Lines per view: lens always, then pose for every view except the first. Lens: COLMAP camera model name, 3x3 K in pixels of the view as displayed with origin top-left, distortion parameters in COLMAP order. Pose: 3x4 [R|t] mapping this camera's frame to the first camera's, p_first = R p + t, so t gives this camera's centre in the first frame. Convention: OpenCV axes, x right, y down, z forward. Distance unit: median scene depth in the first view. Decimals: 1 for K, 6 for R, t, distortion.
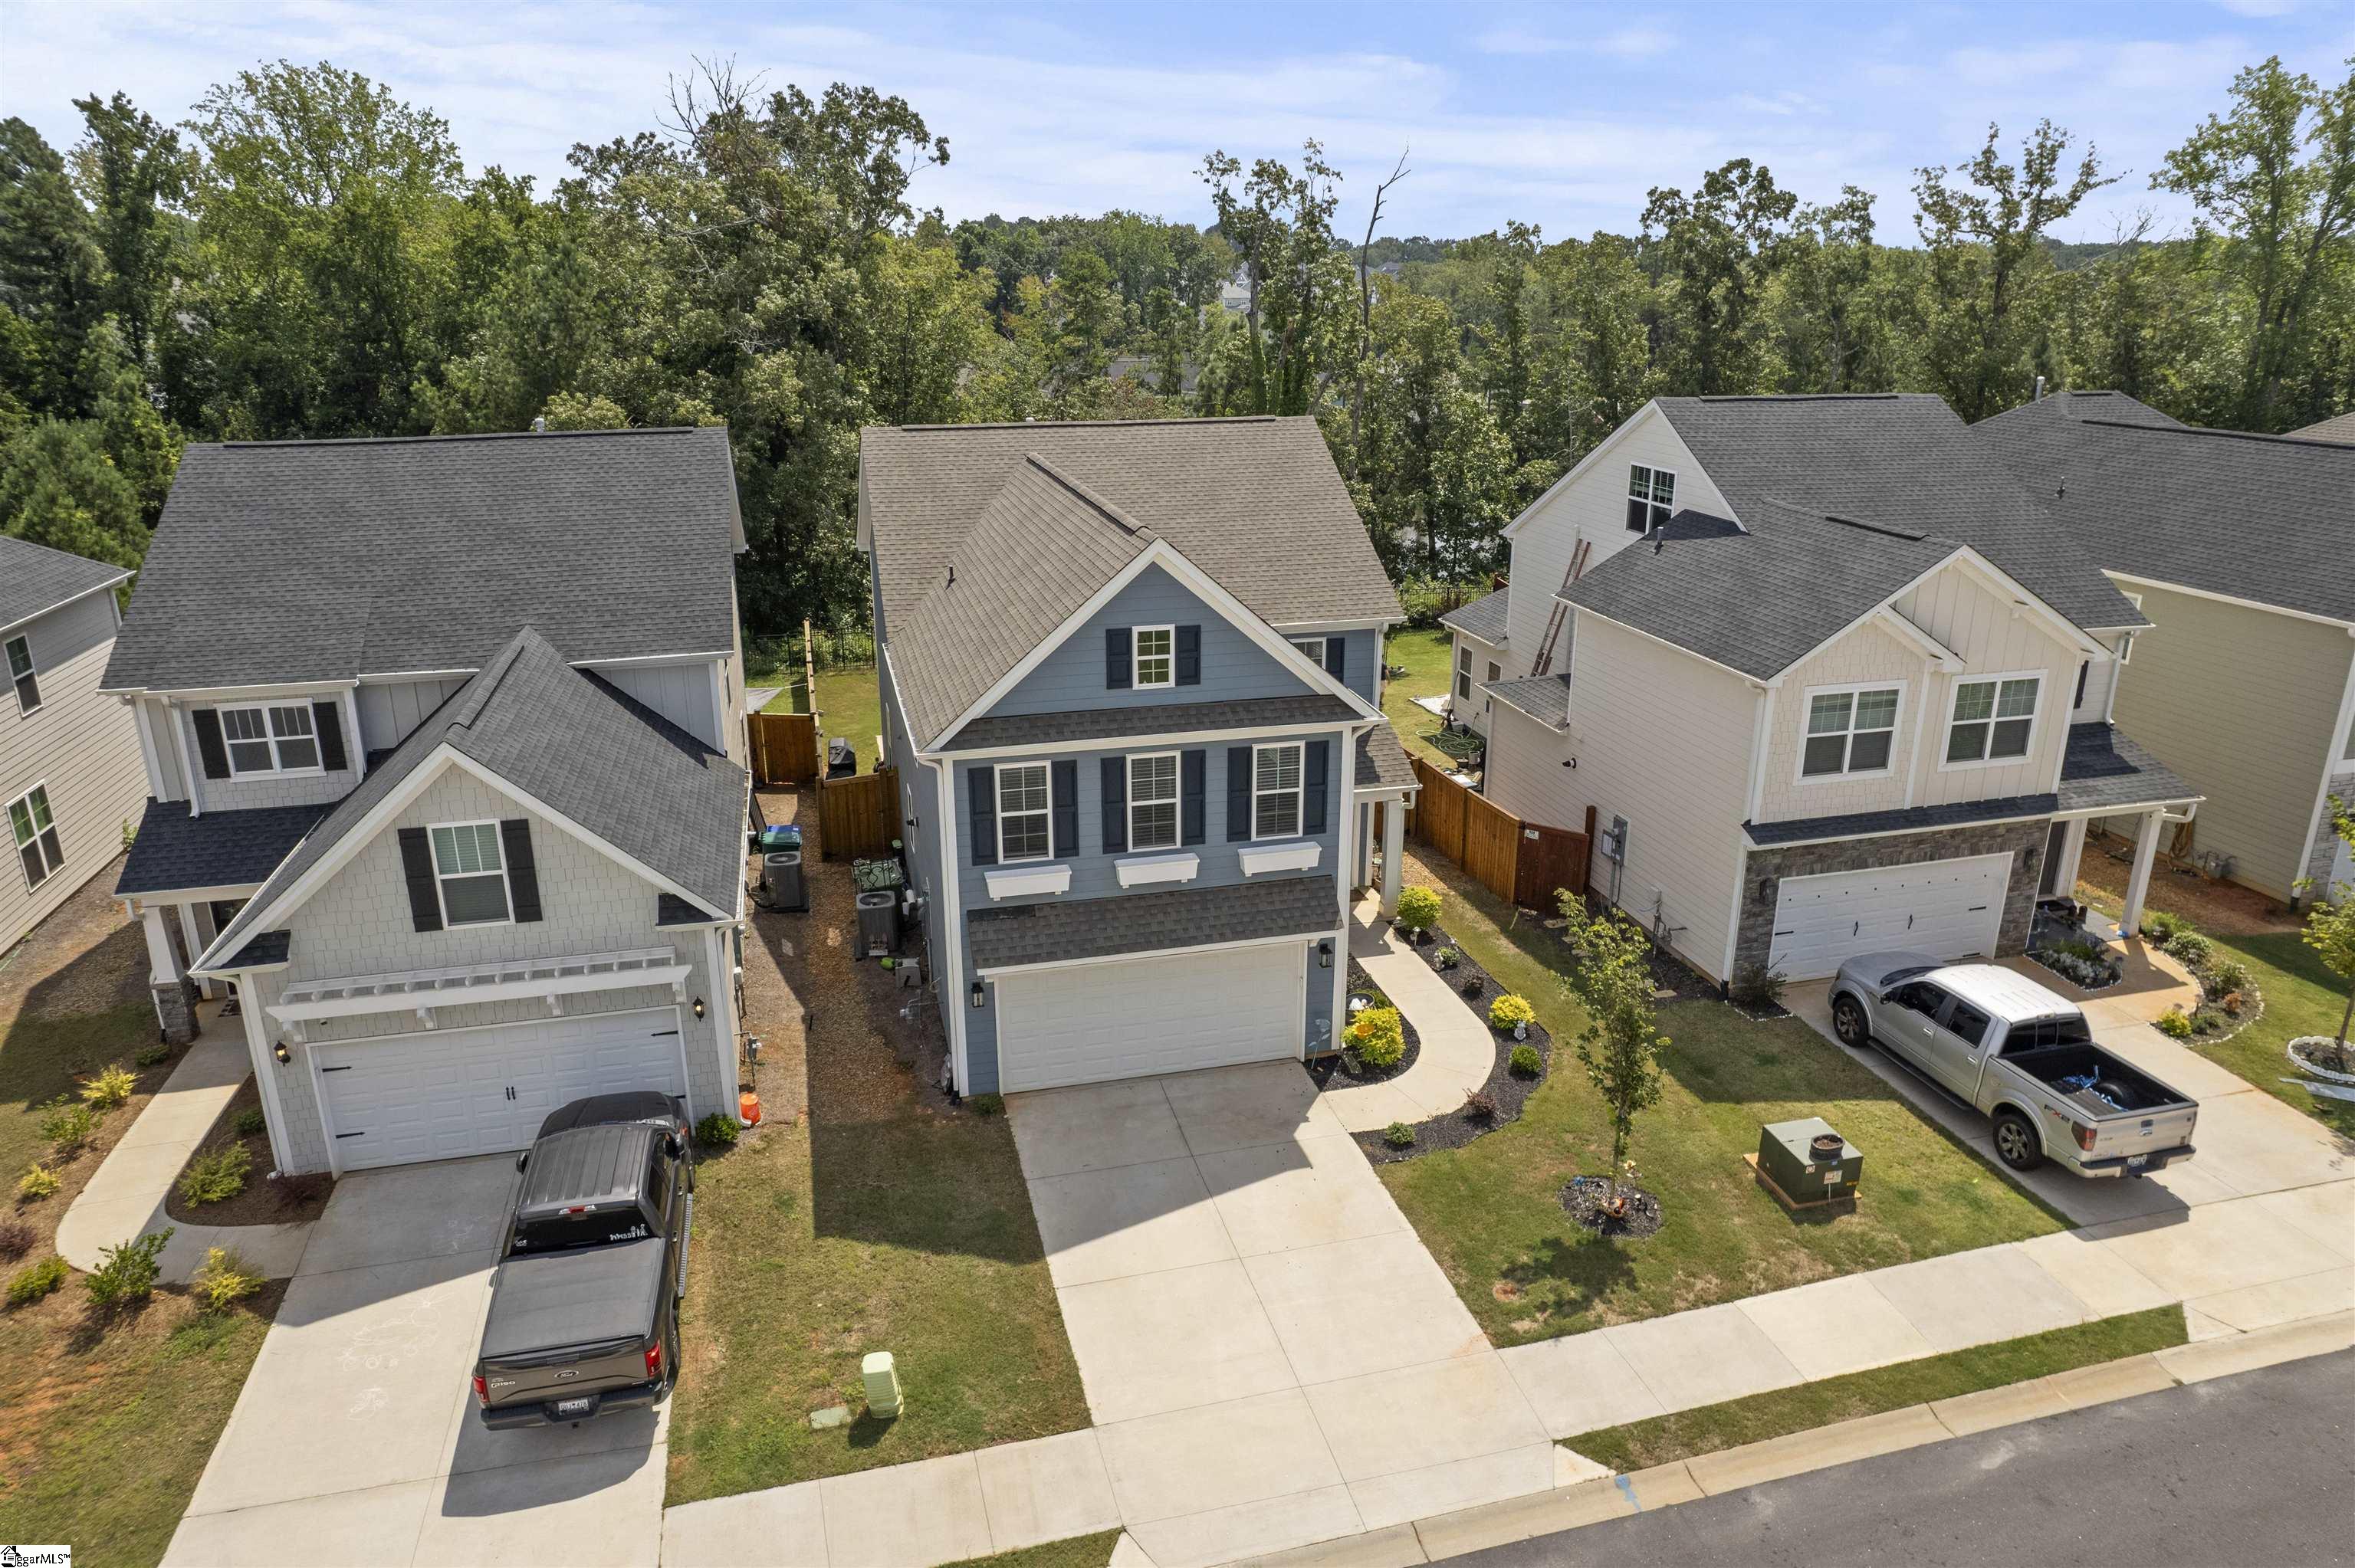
lens RADIAL K [[1497.3, 0, 1182.4], [0, 1497.3, 764.9], [0, 0, 1]] dist [-0.080726, 0.072965]
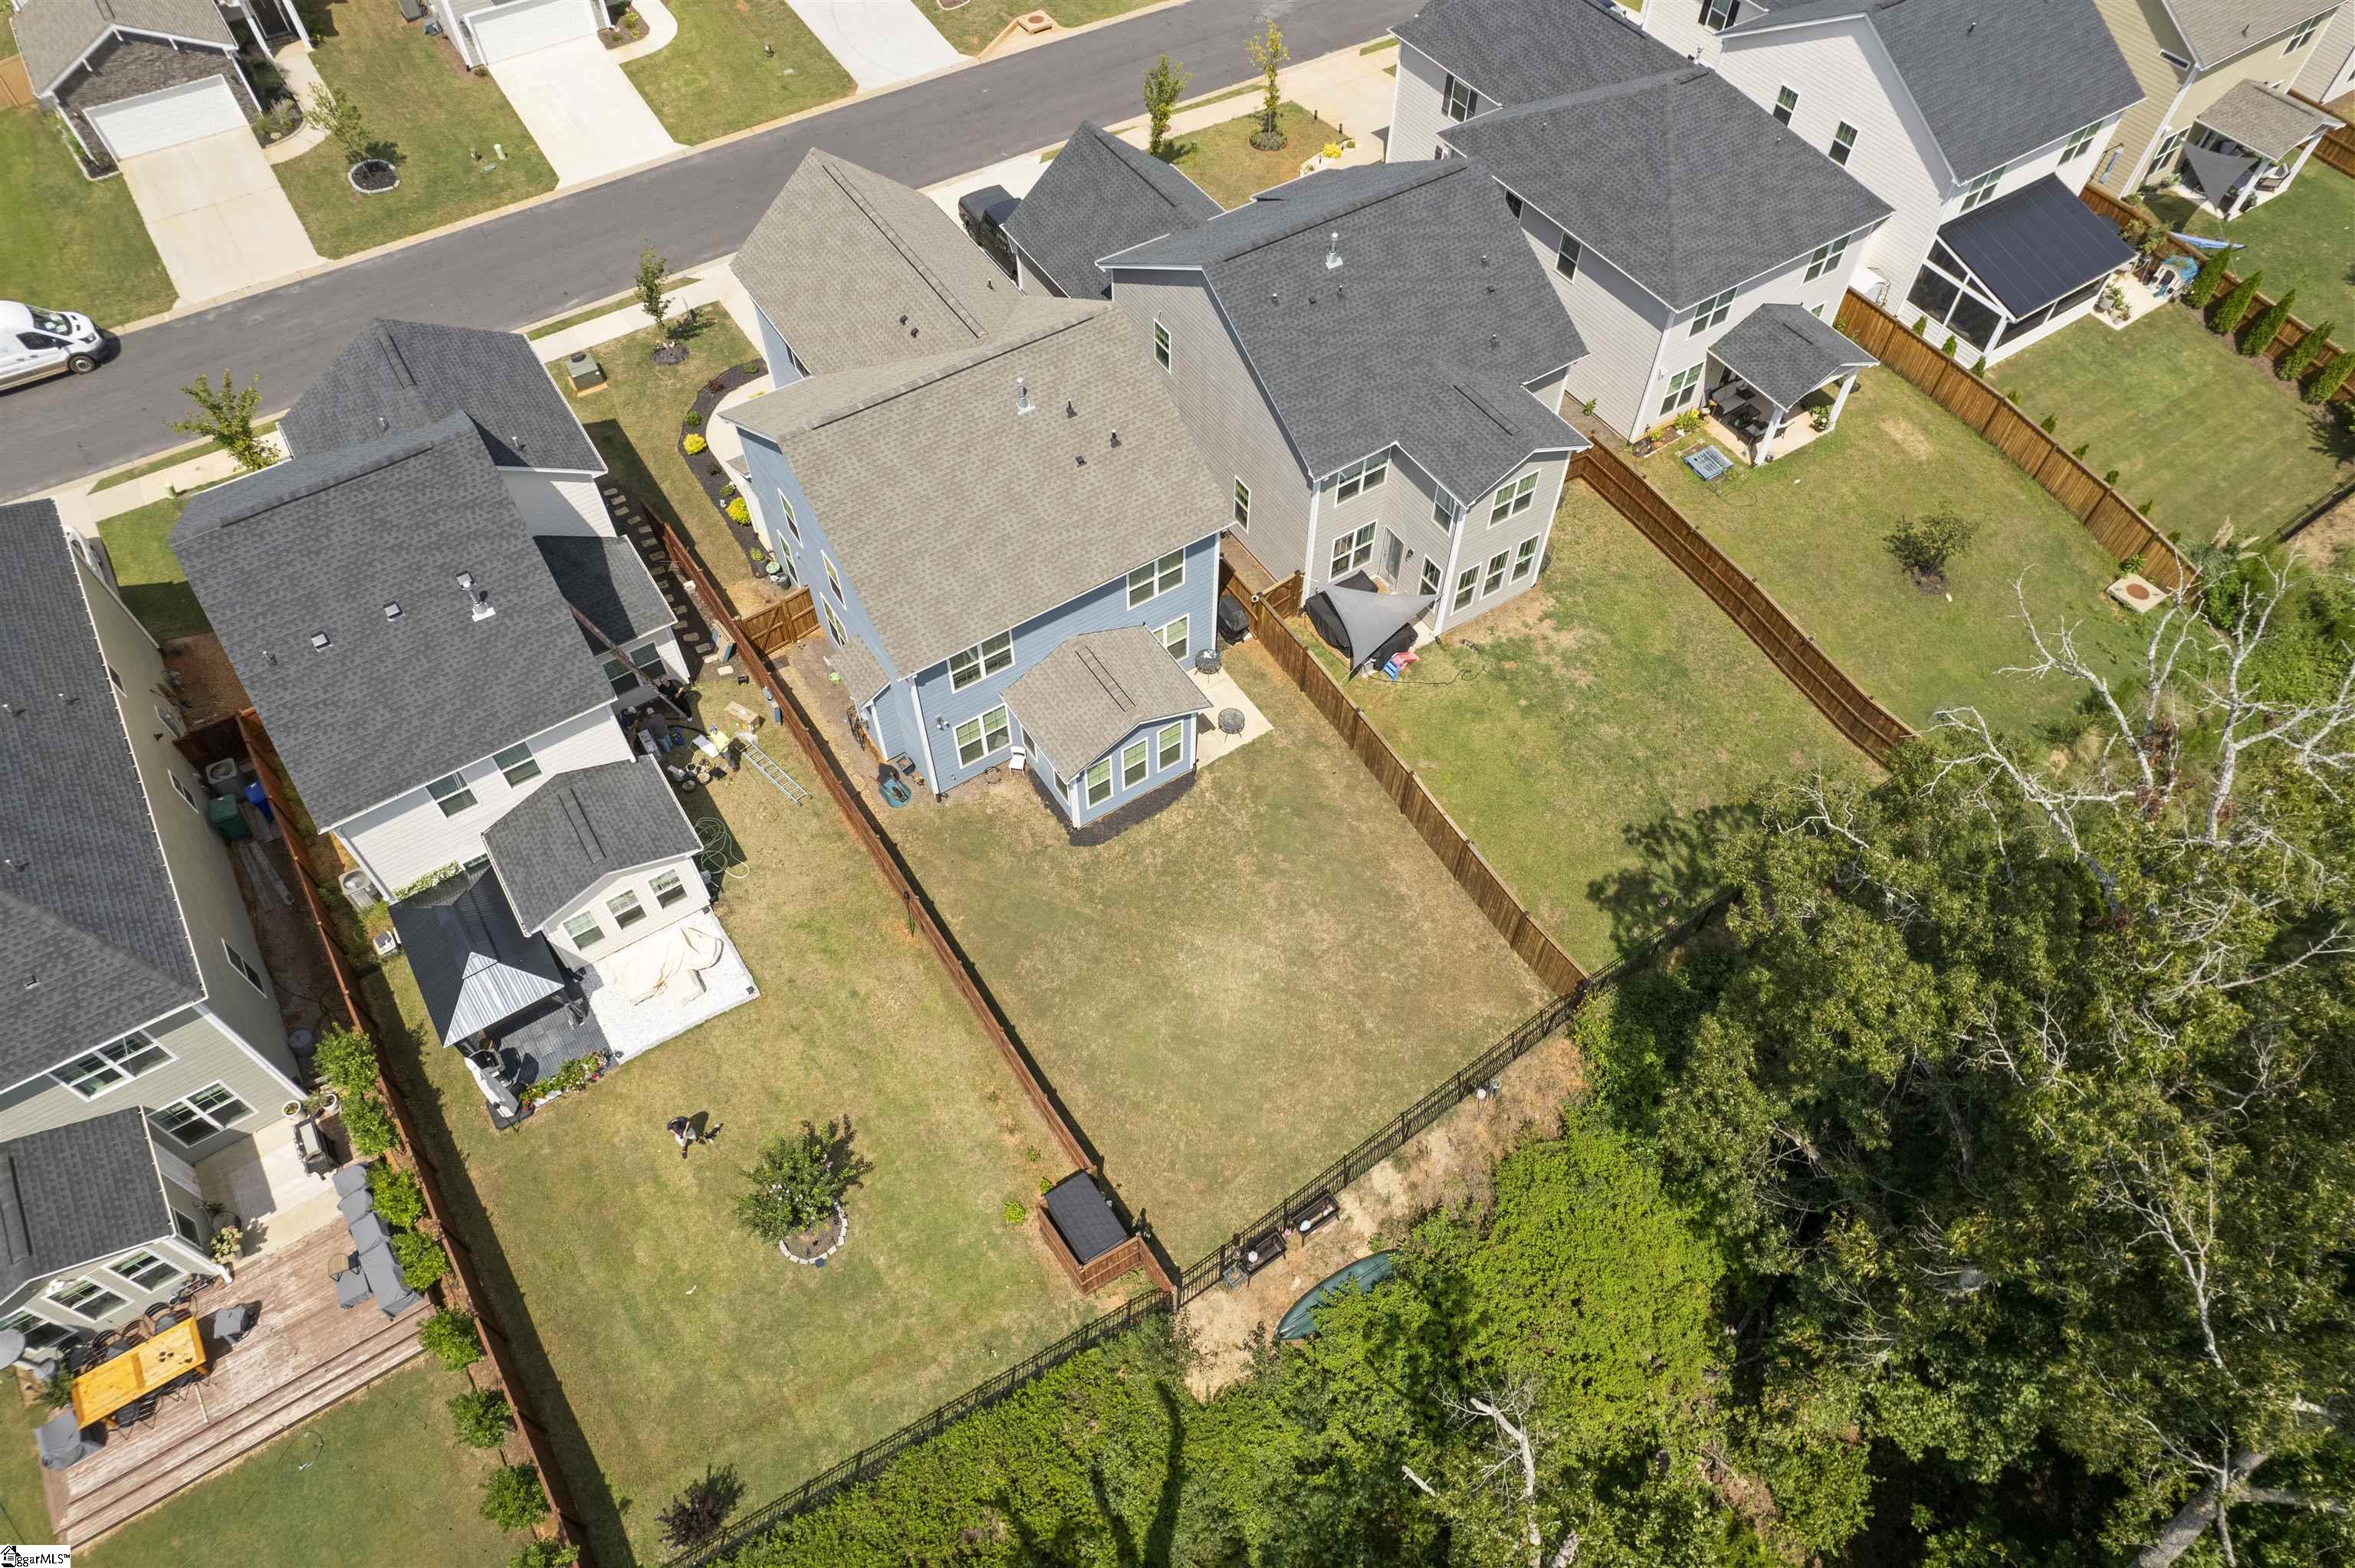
lens RADIAL K [[1497.3, 0, 1182.4], [0, 1497.3, 764.9], [0, 0, 1]] dist [-0.080726, 0.072965]
pose [[-0.945616, 0.257142, -0.199220, 0.127521], [-0.110846, 0.321060, 0.940550, -1.809120], [0.305816, 0.911481, -0.275096, 2.395597]]
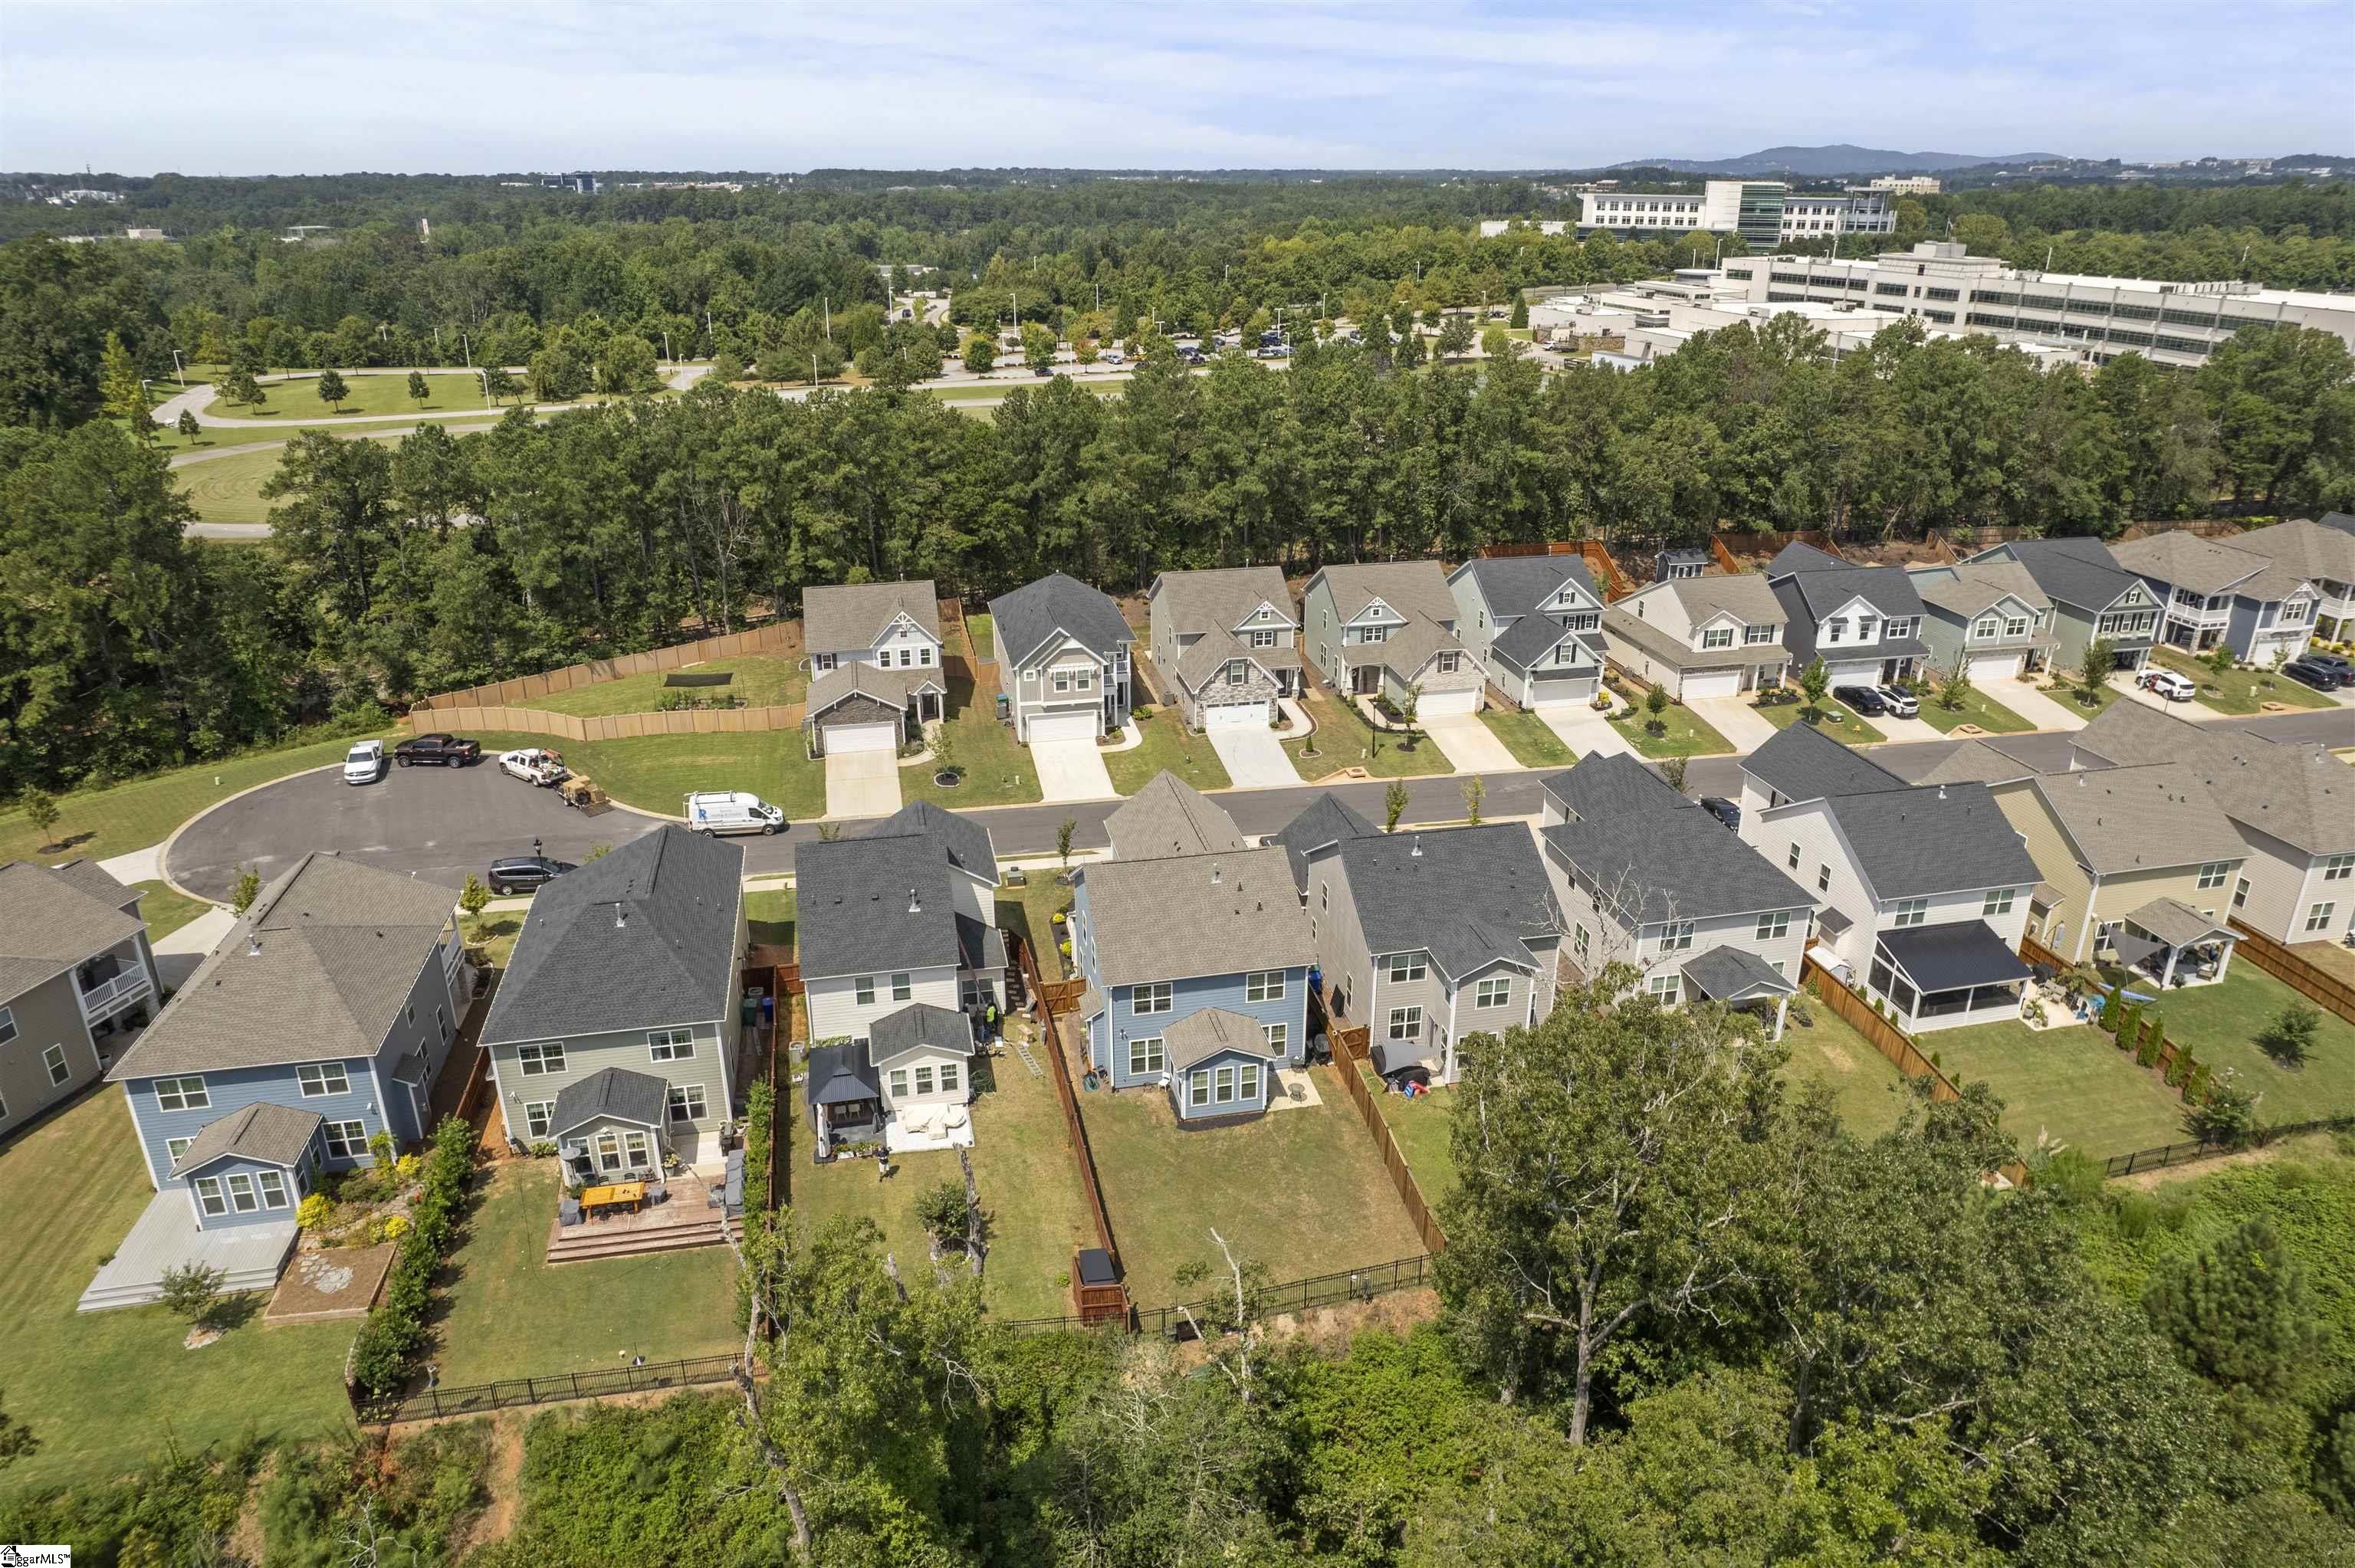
lens RADIAL K [[1497.3, 0, 1182.4], [0, 1497.3, 764.9], [0, 0, 1]] dist [-0.080726, 0.072965]
pose [[-0.999285, -0.018632, 0.032914, -0.185550], [0.006833, 0.766974, 0.641641, -2.544660], [-0.037199, 0.641407, -0.766298, 3.800046]]
